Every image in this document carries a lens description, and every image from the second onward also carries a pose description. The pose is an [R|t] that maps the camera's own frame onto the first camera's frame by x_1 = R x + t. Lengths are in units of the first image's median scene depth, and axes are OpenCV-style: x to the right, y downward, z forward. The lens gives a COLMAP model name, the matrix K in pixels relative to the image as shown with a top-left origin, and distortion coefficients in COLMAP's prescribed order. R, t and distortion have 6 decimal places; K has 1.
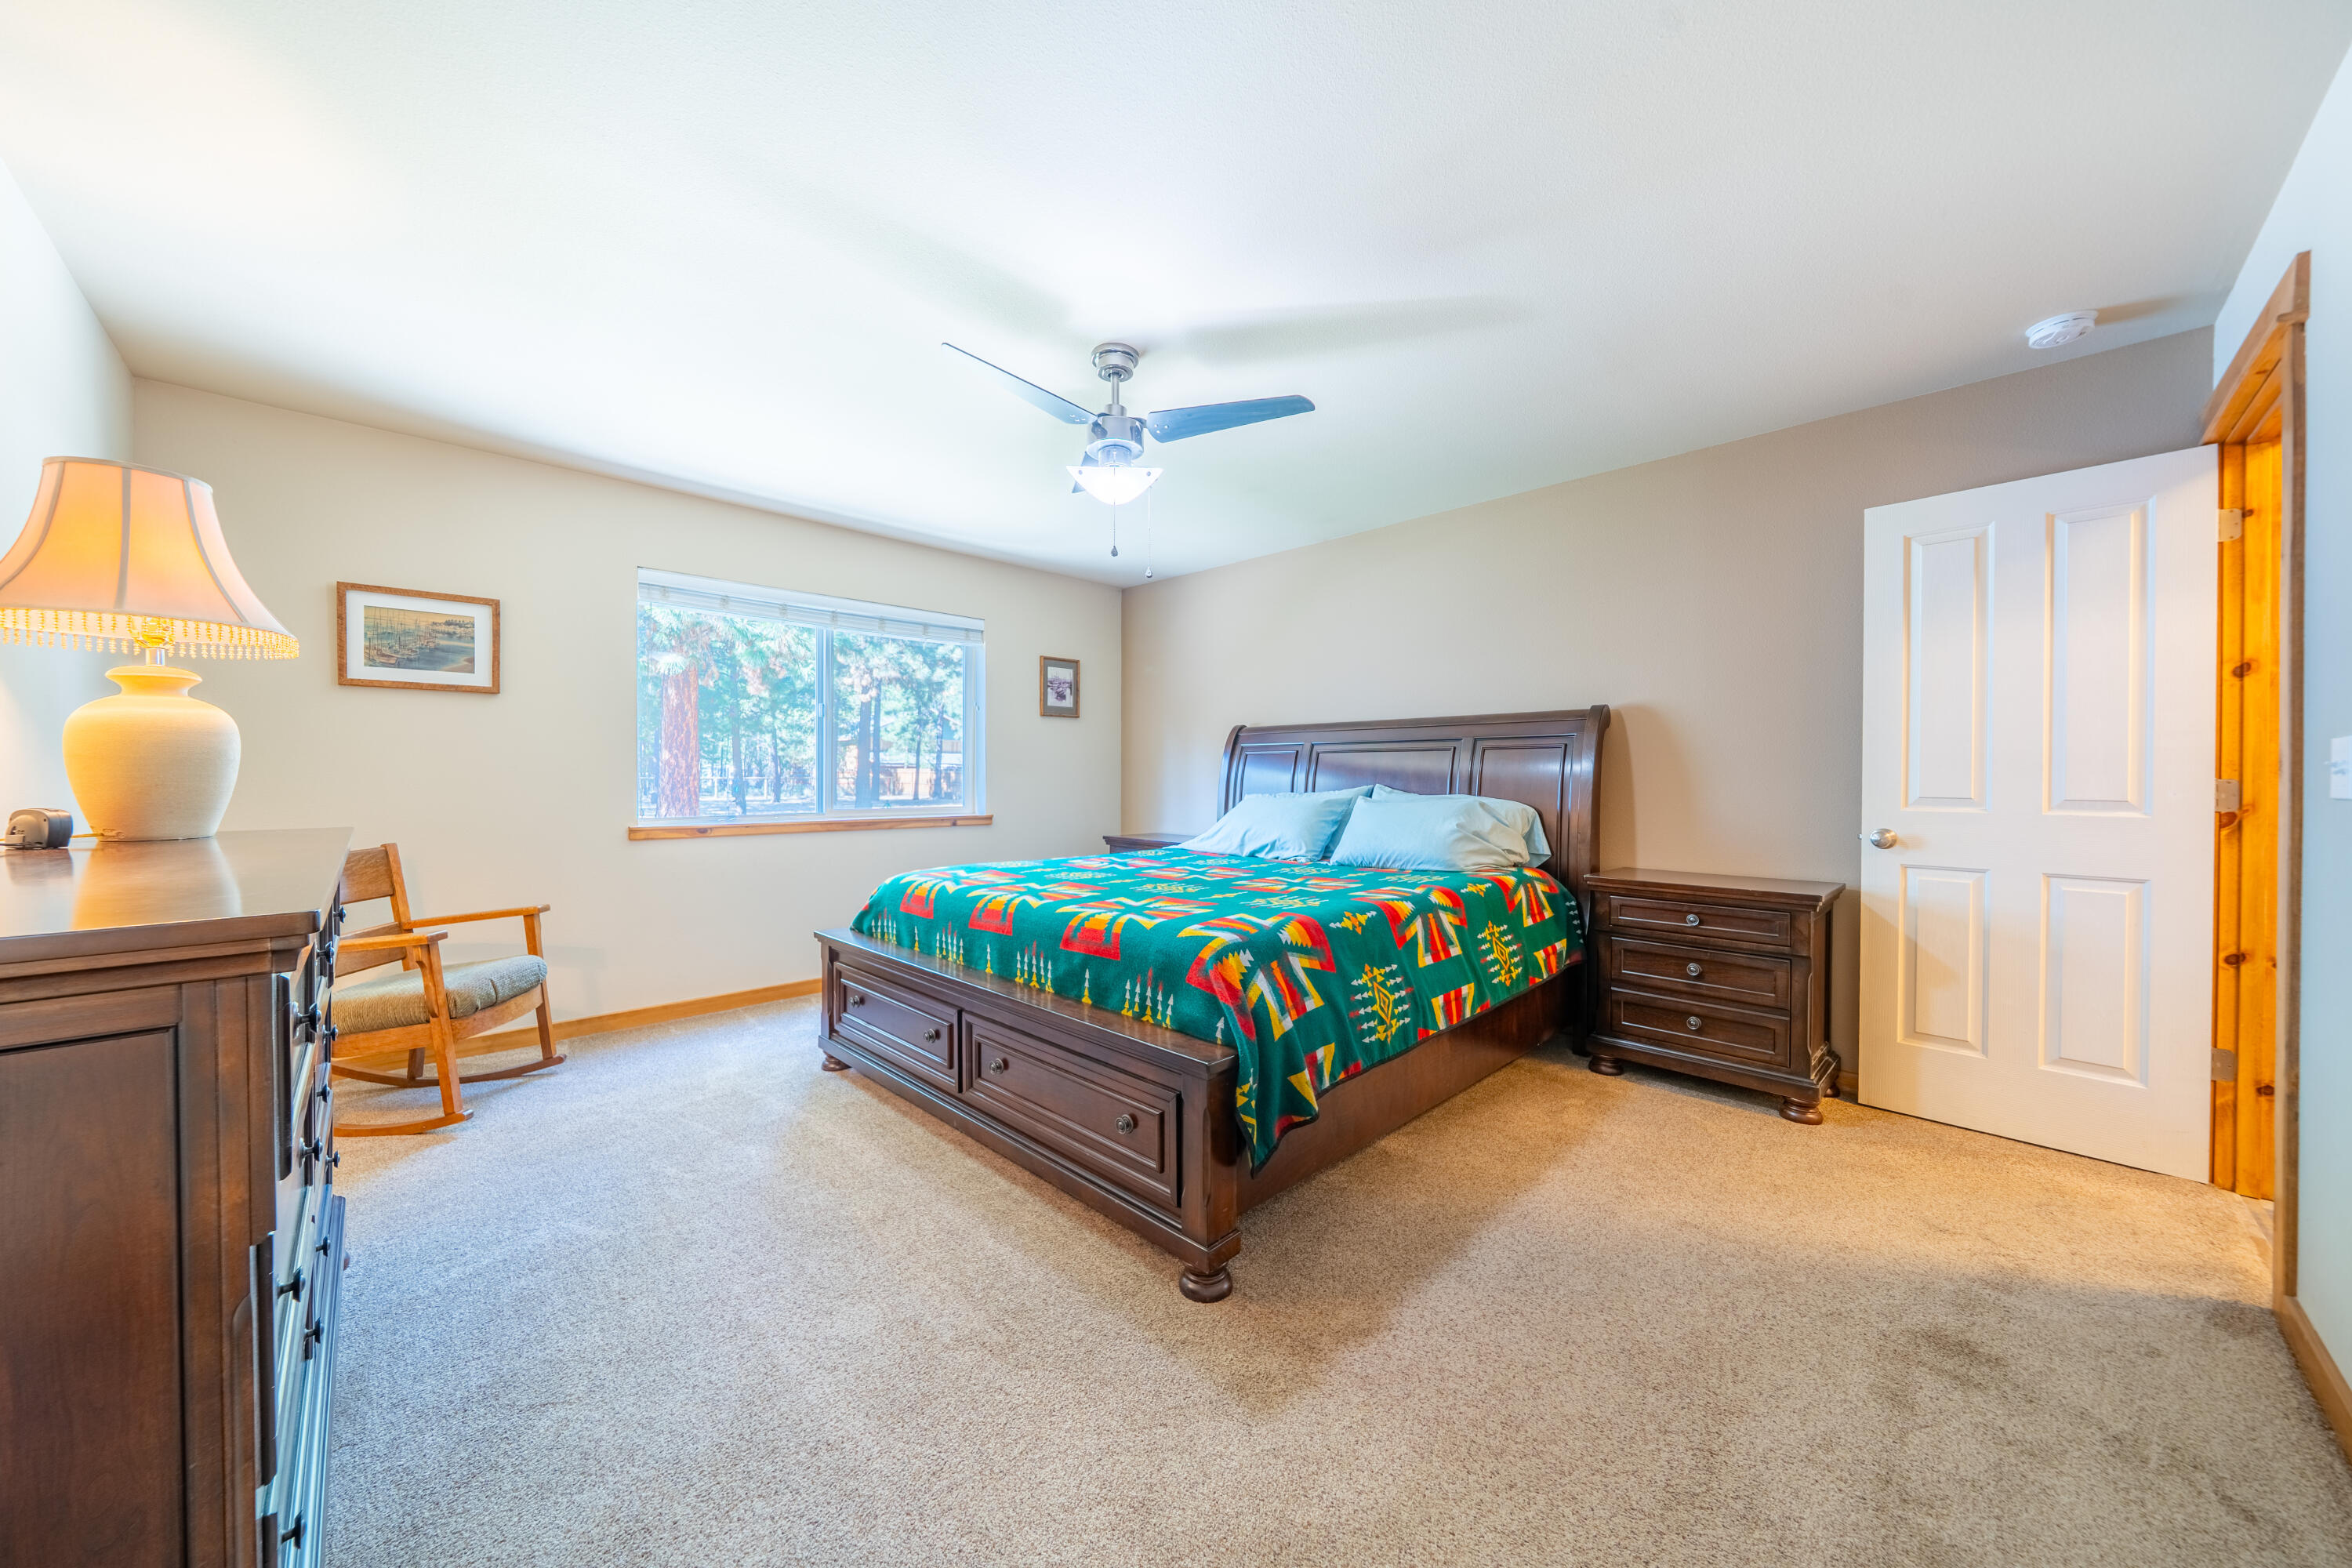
lens RADIAL K [[815.8, 0, 1180.1], [0, 815.8, 773.9], [0, 0, 1]] dist [-0.001971, -0.000069]
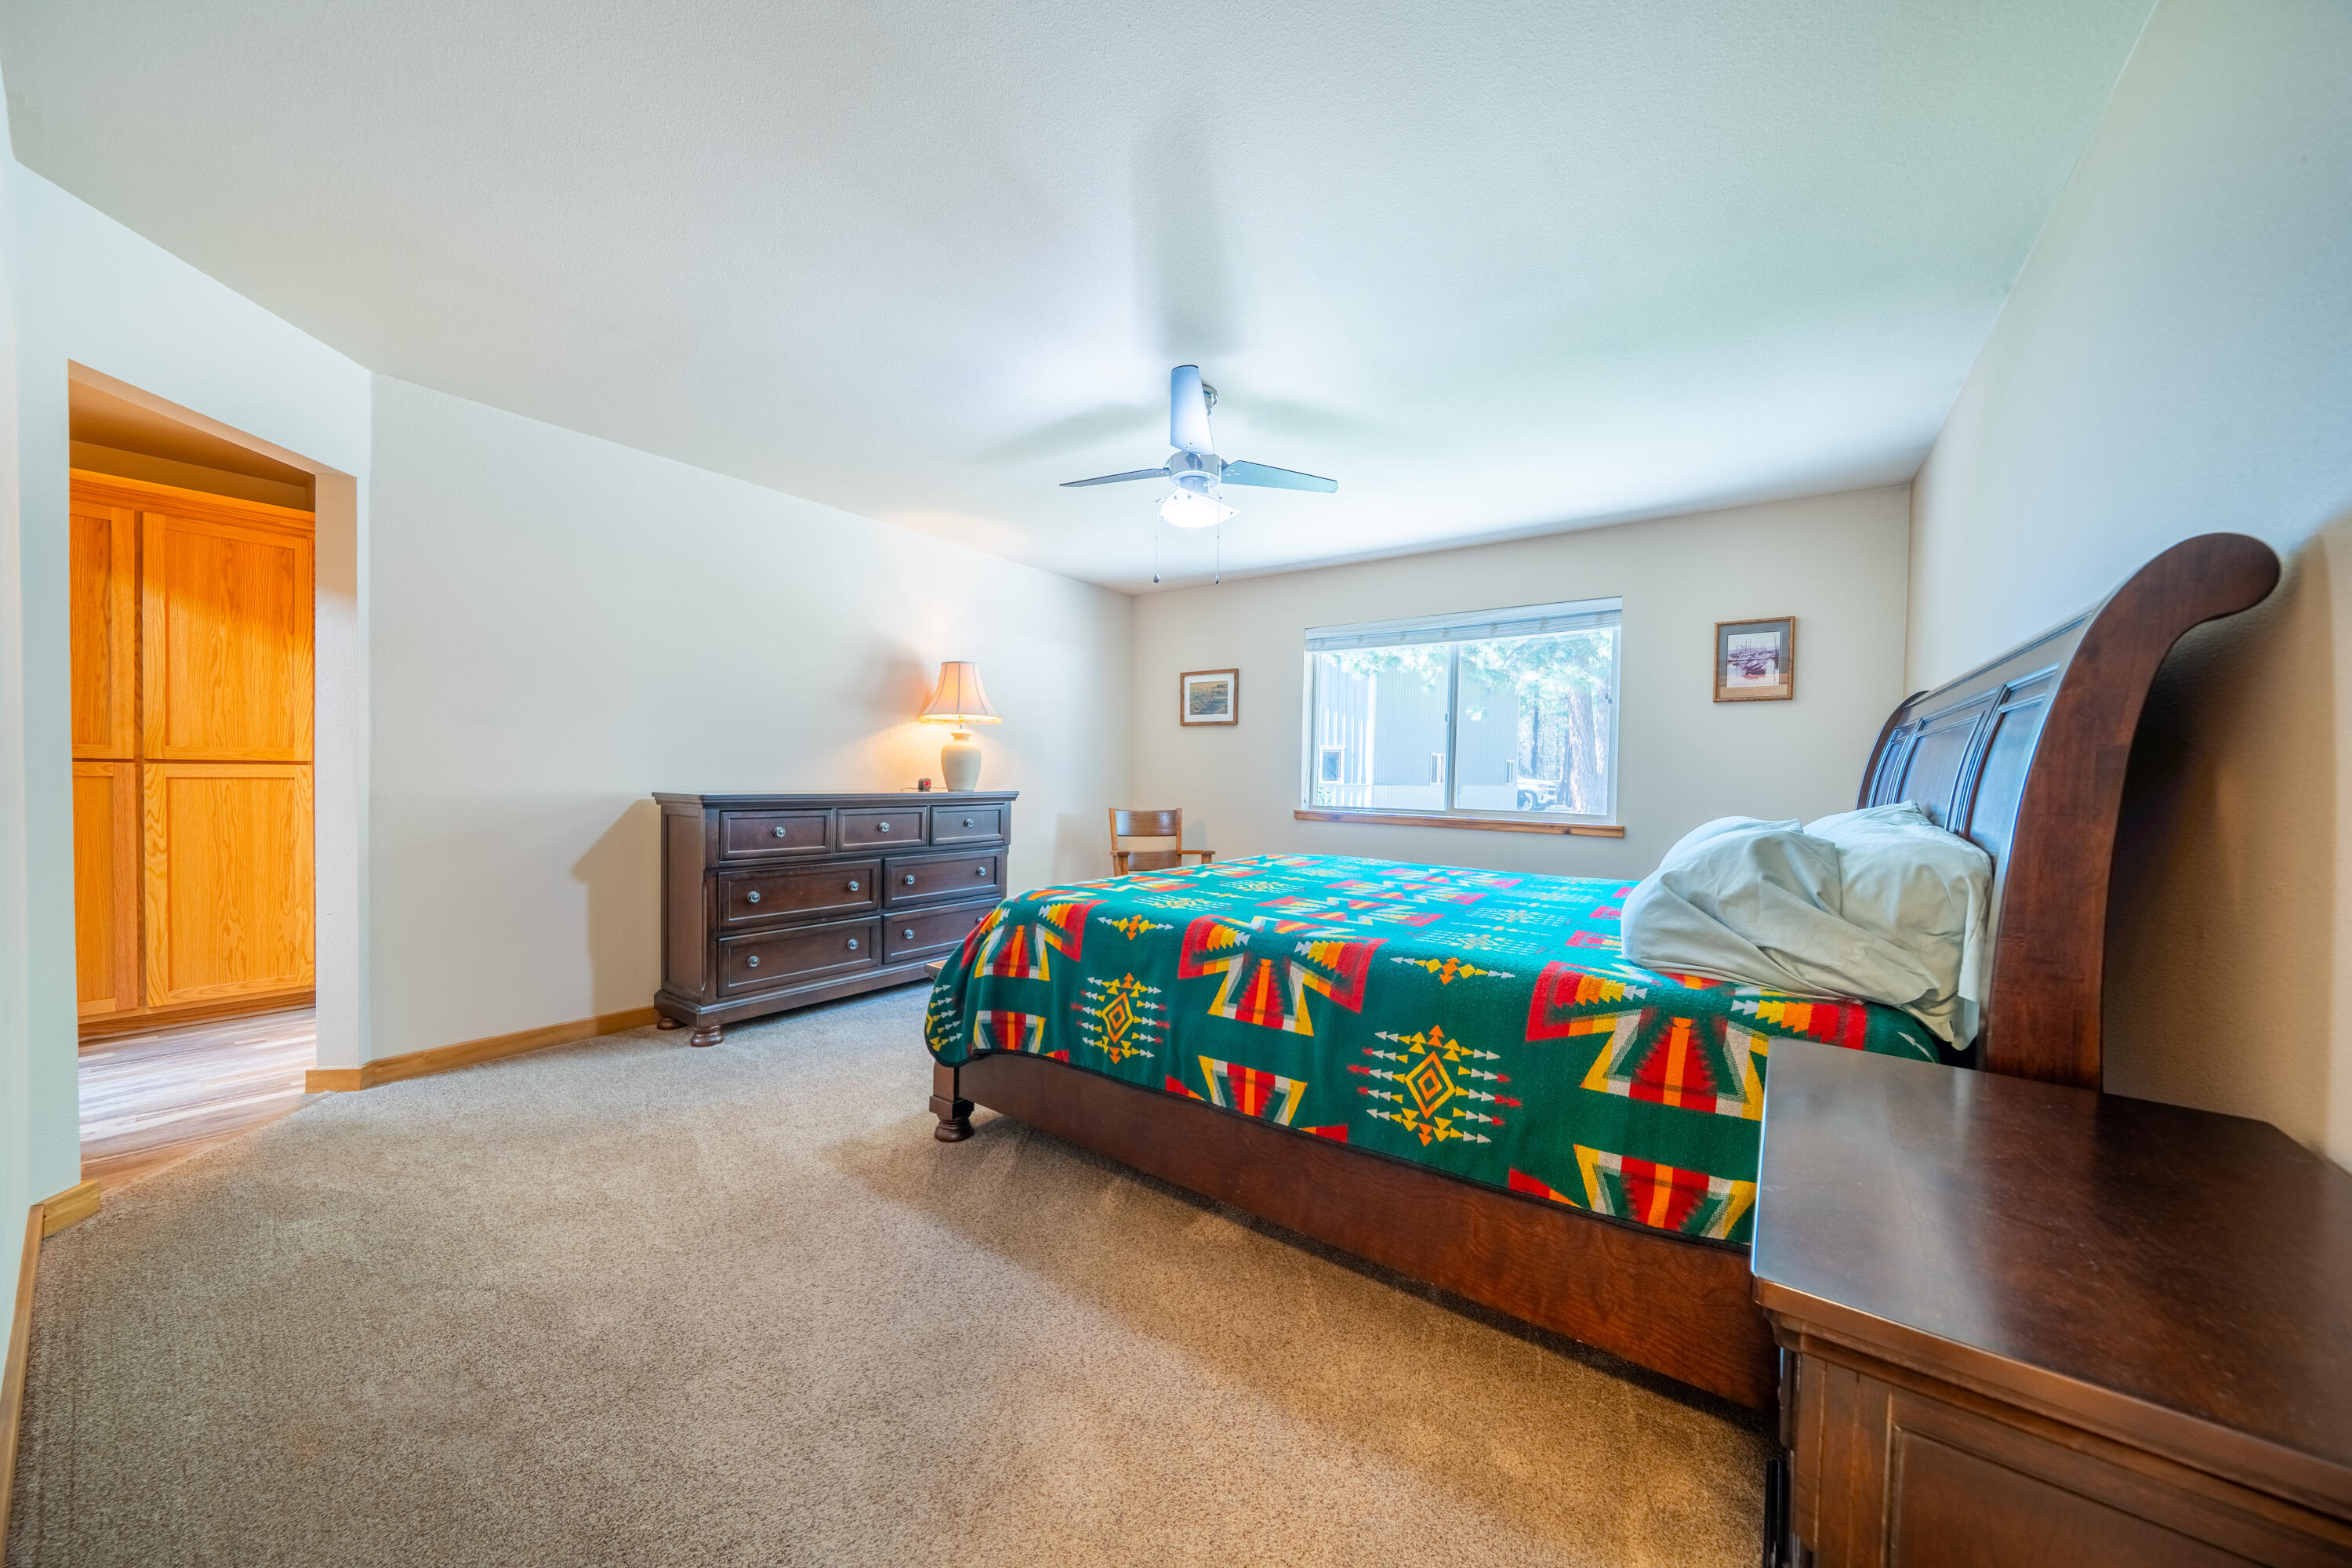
lens RADIAL K [[815.8, 0, 1180.1], [0, 815.8, 773.9], [0, 0, 1]] dist [-0.001971, -0.000069]
pose [[0.153516, 0.002642, -0.988143, 0.824280], [-0.015816, 0.999875, 0.000216, 0.004171], [0.988020, 0.015595, 0.153539, 0.652566]]
